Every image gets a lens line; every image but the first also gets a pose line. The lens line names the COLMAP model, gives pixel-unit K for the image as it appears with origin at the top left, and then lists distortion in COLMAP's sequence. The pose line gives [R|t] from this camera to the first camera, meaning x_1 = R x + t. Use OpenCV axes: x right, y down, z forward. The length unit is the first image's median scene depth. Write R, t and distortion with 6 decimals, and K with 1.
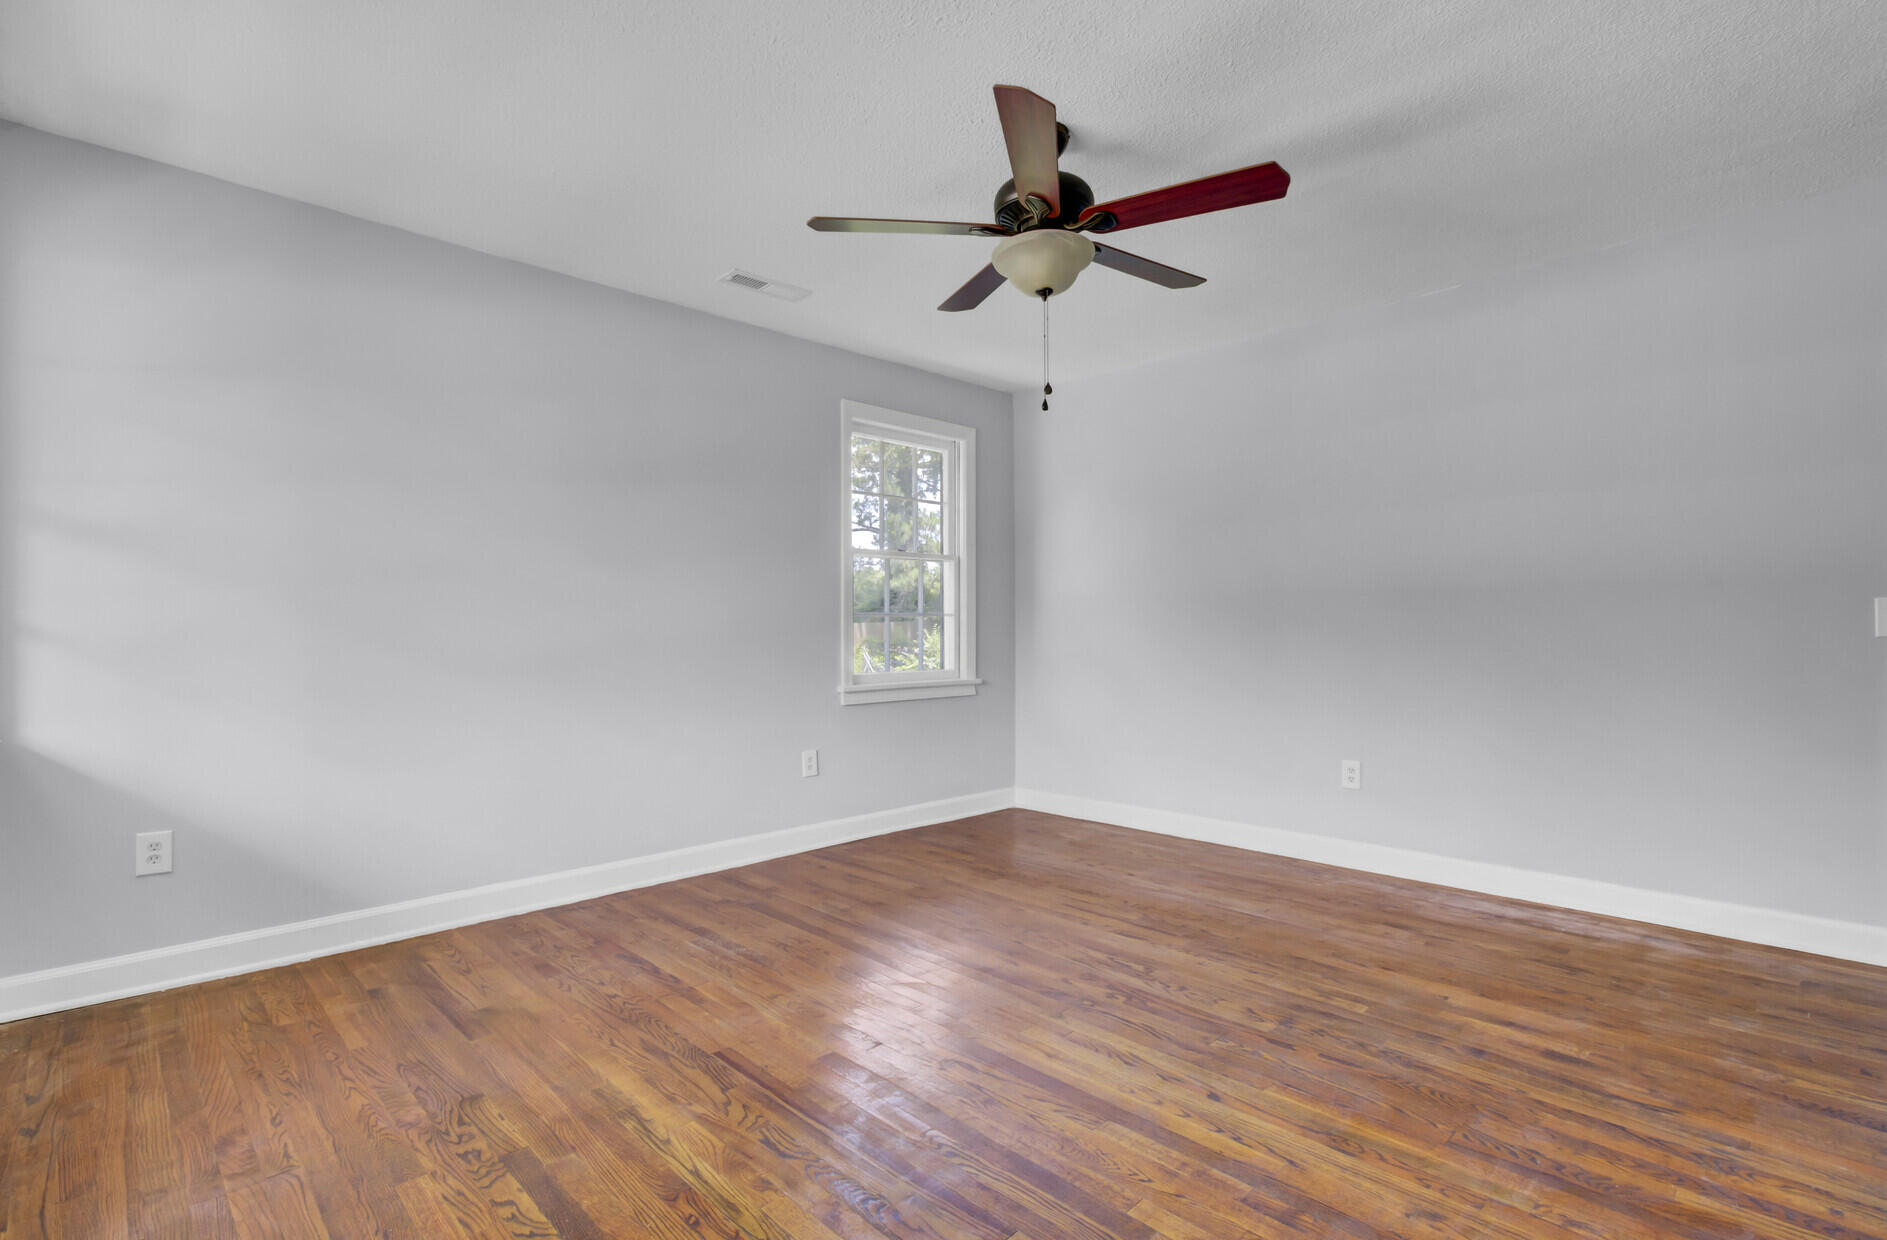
lens RADIAL K [[898.3, 0, 943.5], [0, 898.3, 620.0], [0, 0, 1]] dist [-0.028805, -0.000185]
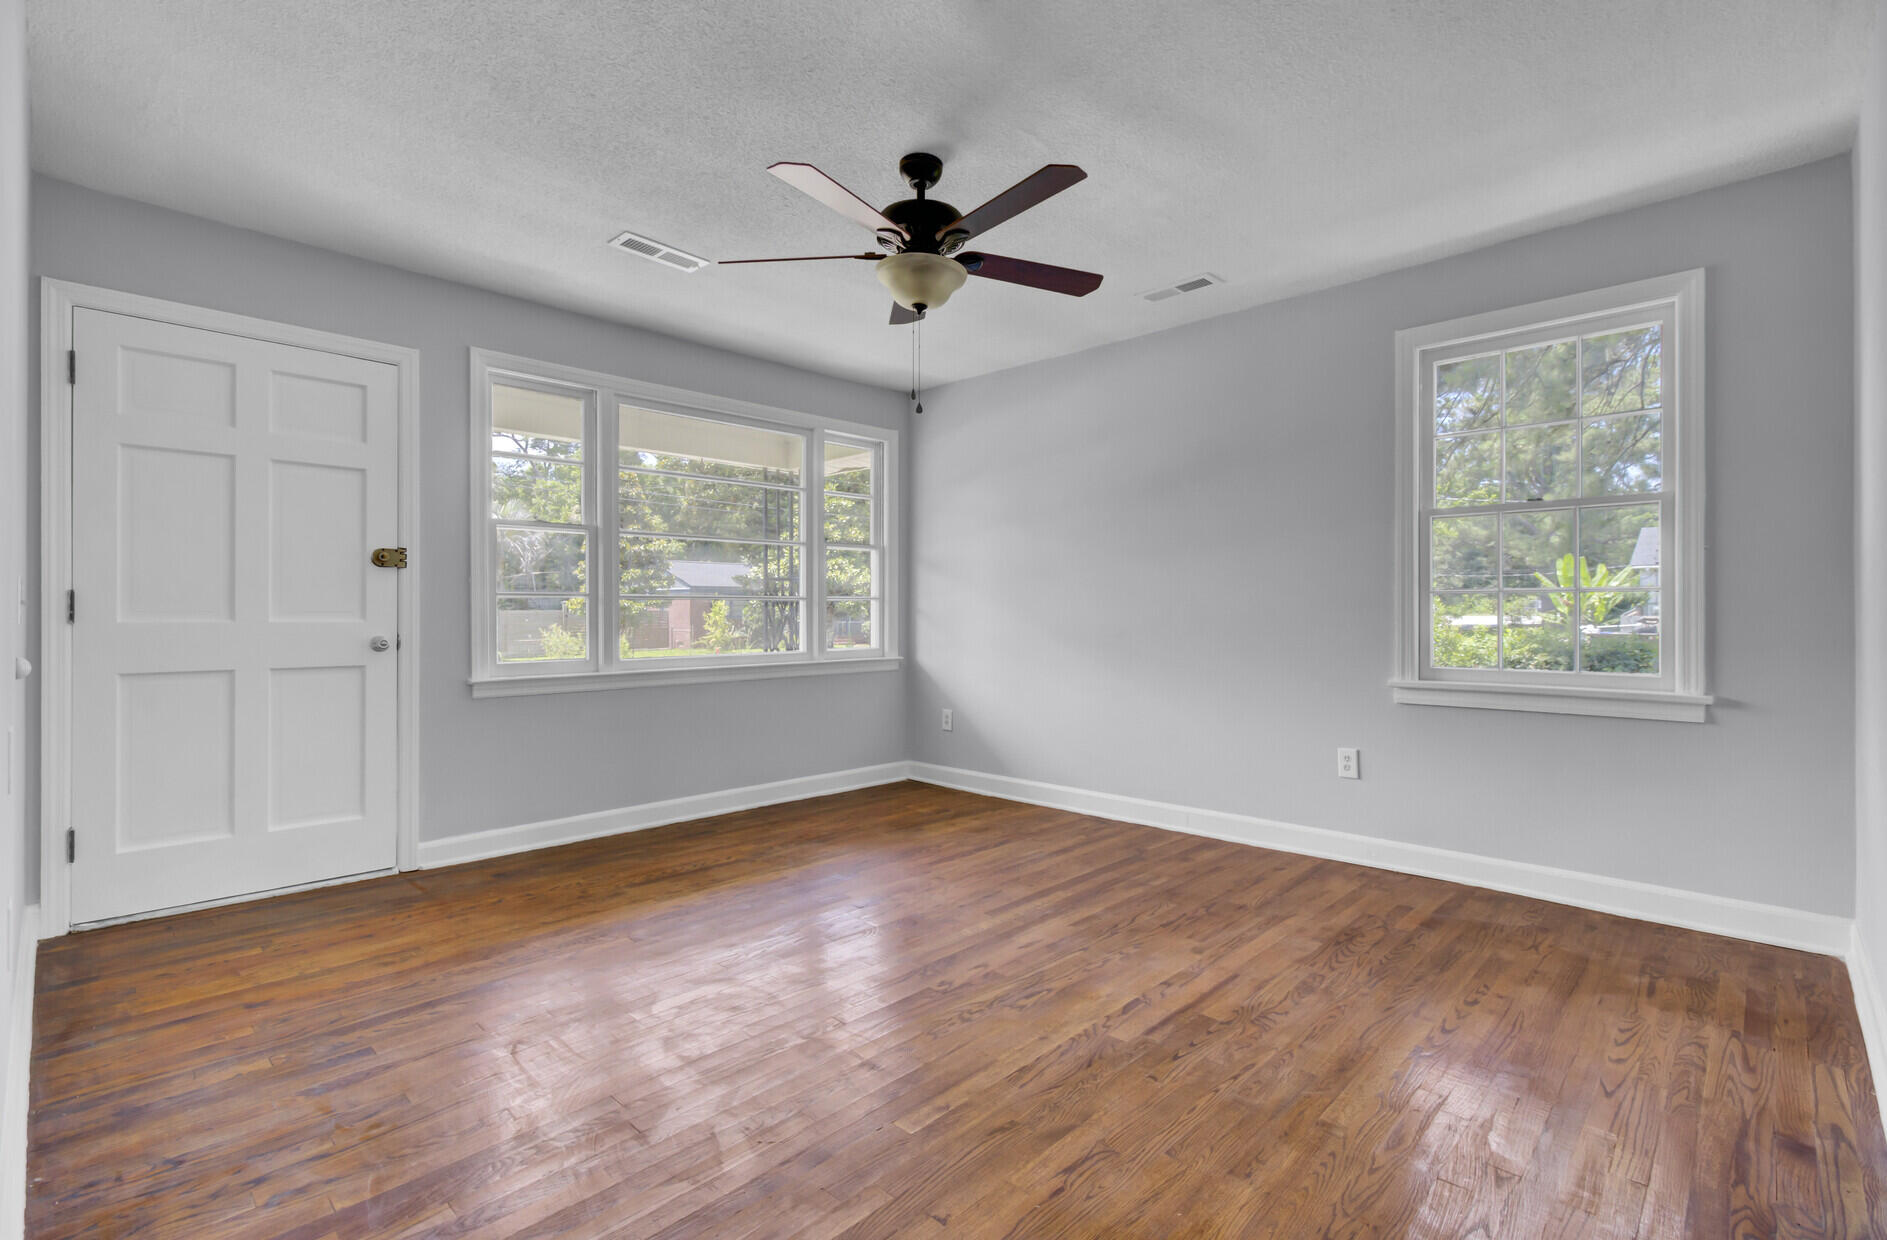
lens RADIAL K [[864.3, 0, 948.4], [0, 864.3, 597.9], [0, 0, 1]] dist [-0.006151, -0.000629]
pose [[0.036820, -0.011677, -0.999254, 1.108831], [0.009709, 0.999889, -0.011326, 0.007490], [0.999275, -0.009285, 0.036929, 0.945542]]
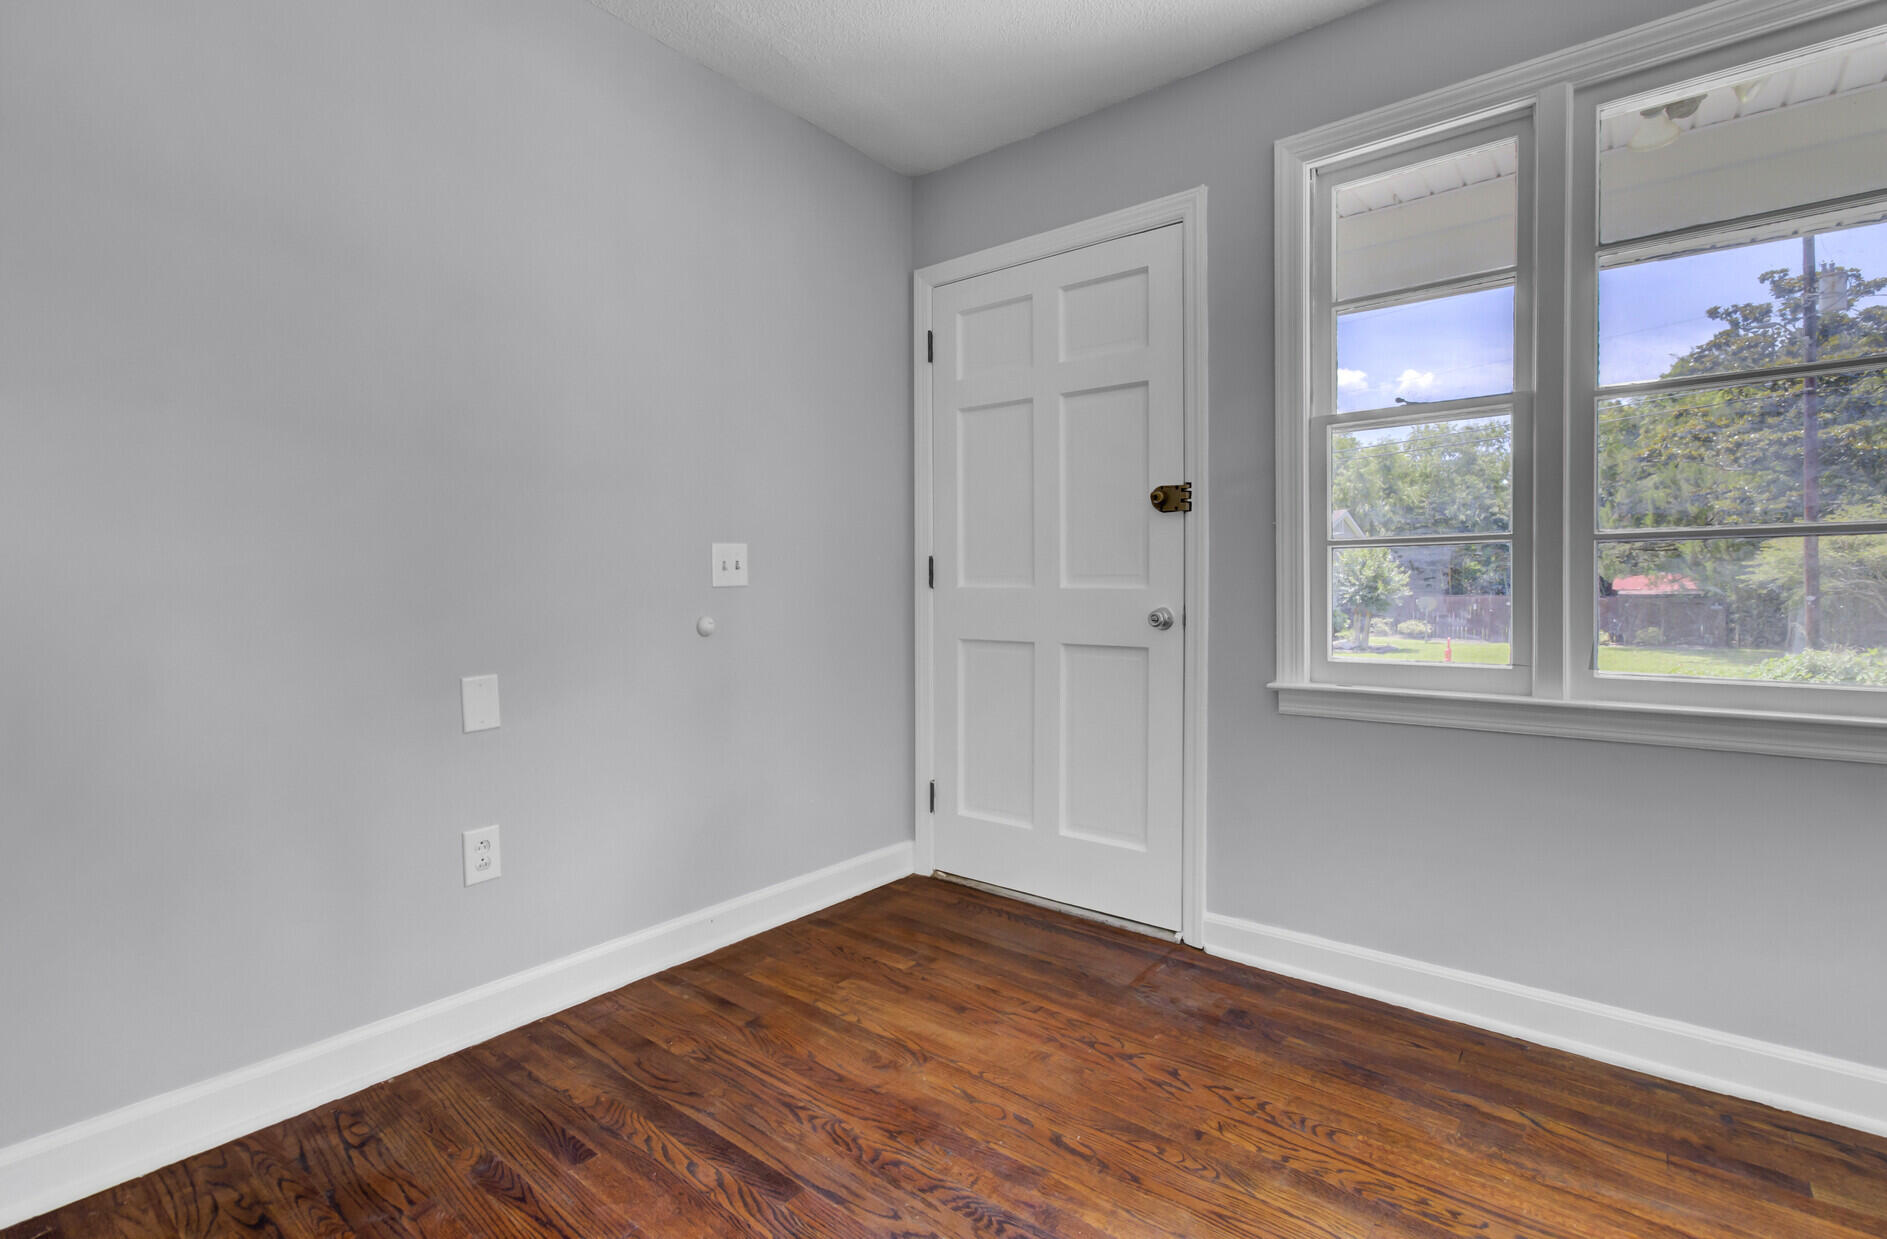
lens RADIAL K [[883.0, 0, 948.1], [0, 883.0, 605.9], [0, 0, 1]] dist [-0.000970, 0.000164]
pose [[-0.992115, 0.011043, -0.124845, 0.131853], [0.009211, 0.999841, 0.015236, 0.022725], [0.124994, 0.013966, -0.992059, 1.062881]]
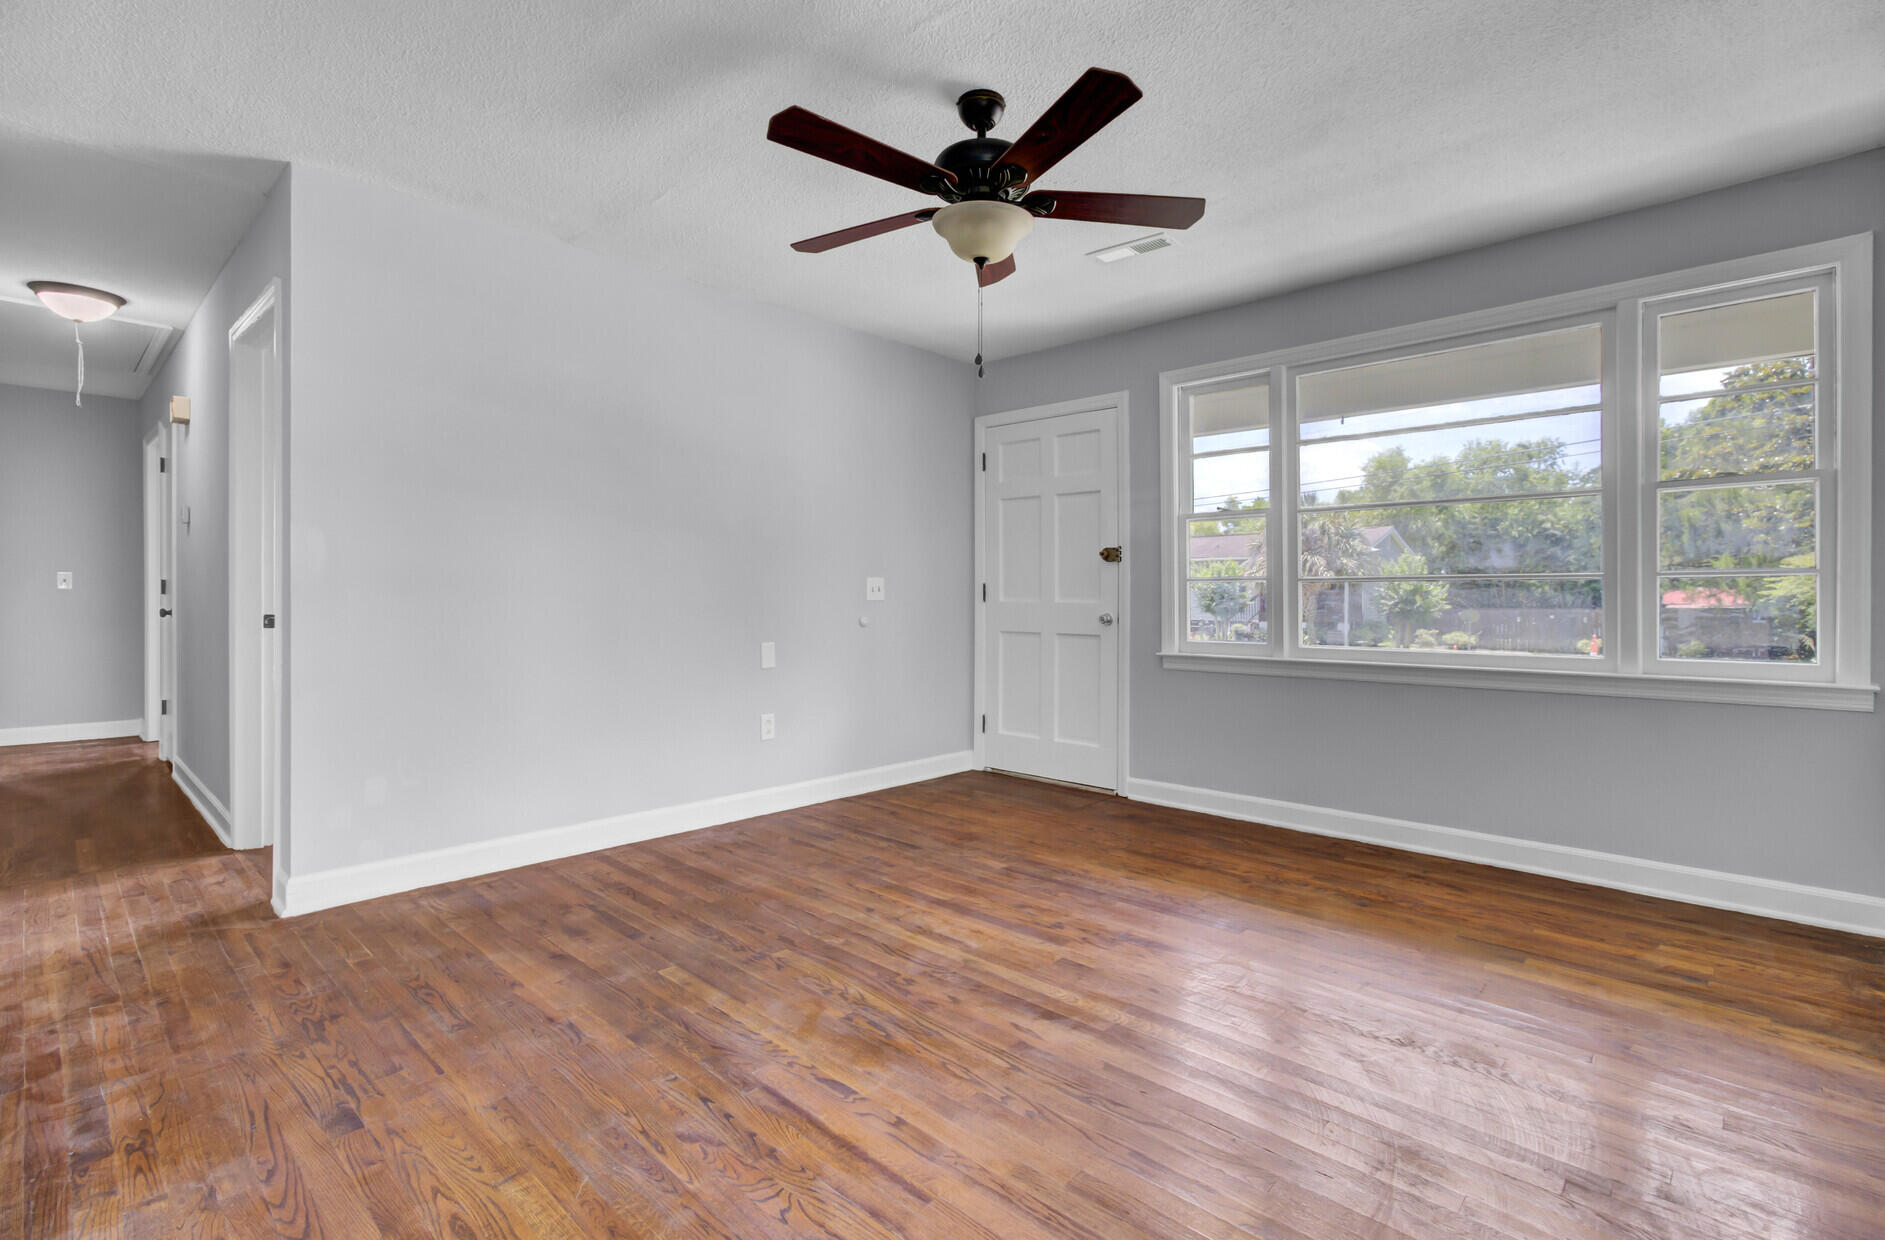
lens RADIAL K [[863.4, 0, 947.4], [0, 863.4, 597.9], [0, 0, 1]] dist [-0.006151, -0.000629]
pose [[-0.998832, 0.003346, -0.048200, 0.185456], [0.003644, 0.999975, -0.006100, 0.019838], [0.048179, -0.006269, -0.998819, 1.860862]]
